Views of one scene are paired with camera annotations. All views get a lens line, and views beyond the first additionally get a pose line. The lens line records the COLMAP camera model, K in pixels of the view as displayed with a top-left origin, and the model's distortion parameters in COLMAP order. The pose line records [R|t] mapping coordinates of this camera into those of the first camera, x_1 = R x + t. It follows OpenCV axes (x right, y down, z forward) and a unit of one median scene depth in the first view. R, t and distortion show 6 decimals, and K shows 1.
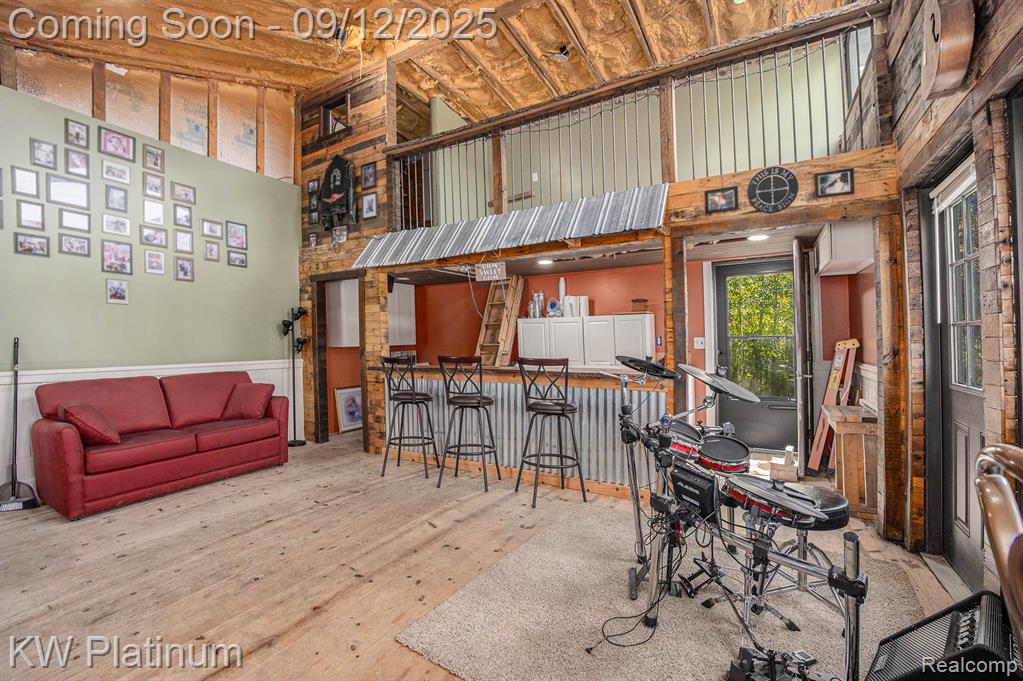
lens RADIAL K [[452.6, 0, 509.2], [0, 452.6, 338.5], [0, 0, 1]] dist [-0.021250, -0.000068]
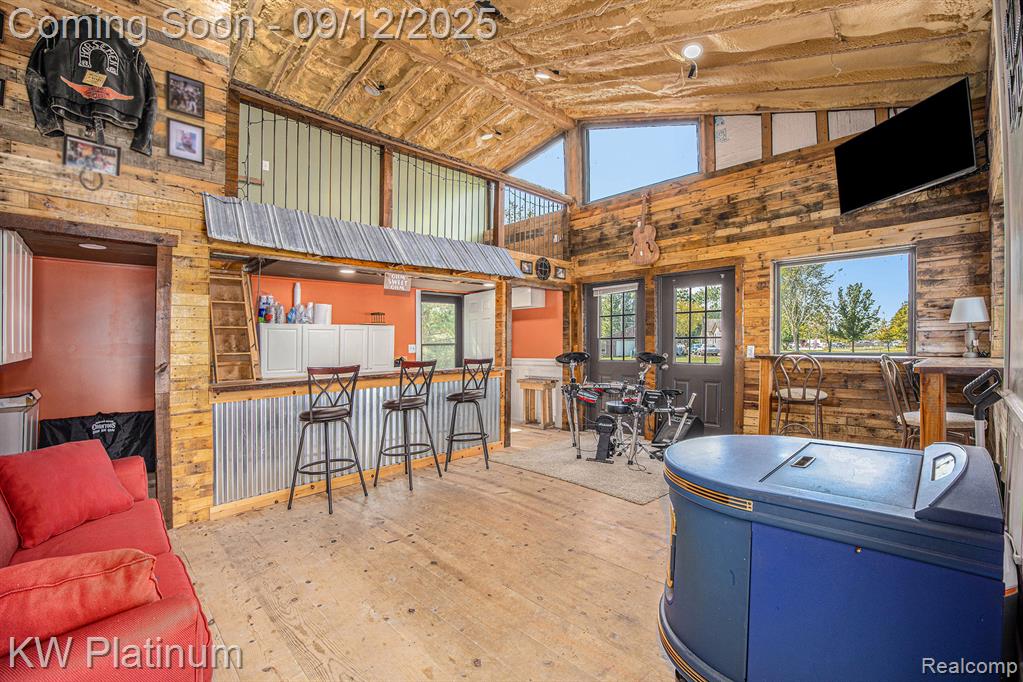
lens RADIAL K [[421.5, 0, 509.5], [0, 421.5, 343.6], [0, 0, 1]] dist [-0.031558, 0.000559]
pose [[0.253906, 0.001174, 0.967228, -1.090354], [0.013120, 0.999903, -0.004658, 0.007121], [-0.967140, 0.013873, 0.253866, 0.579200]]
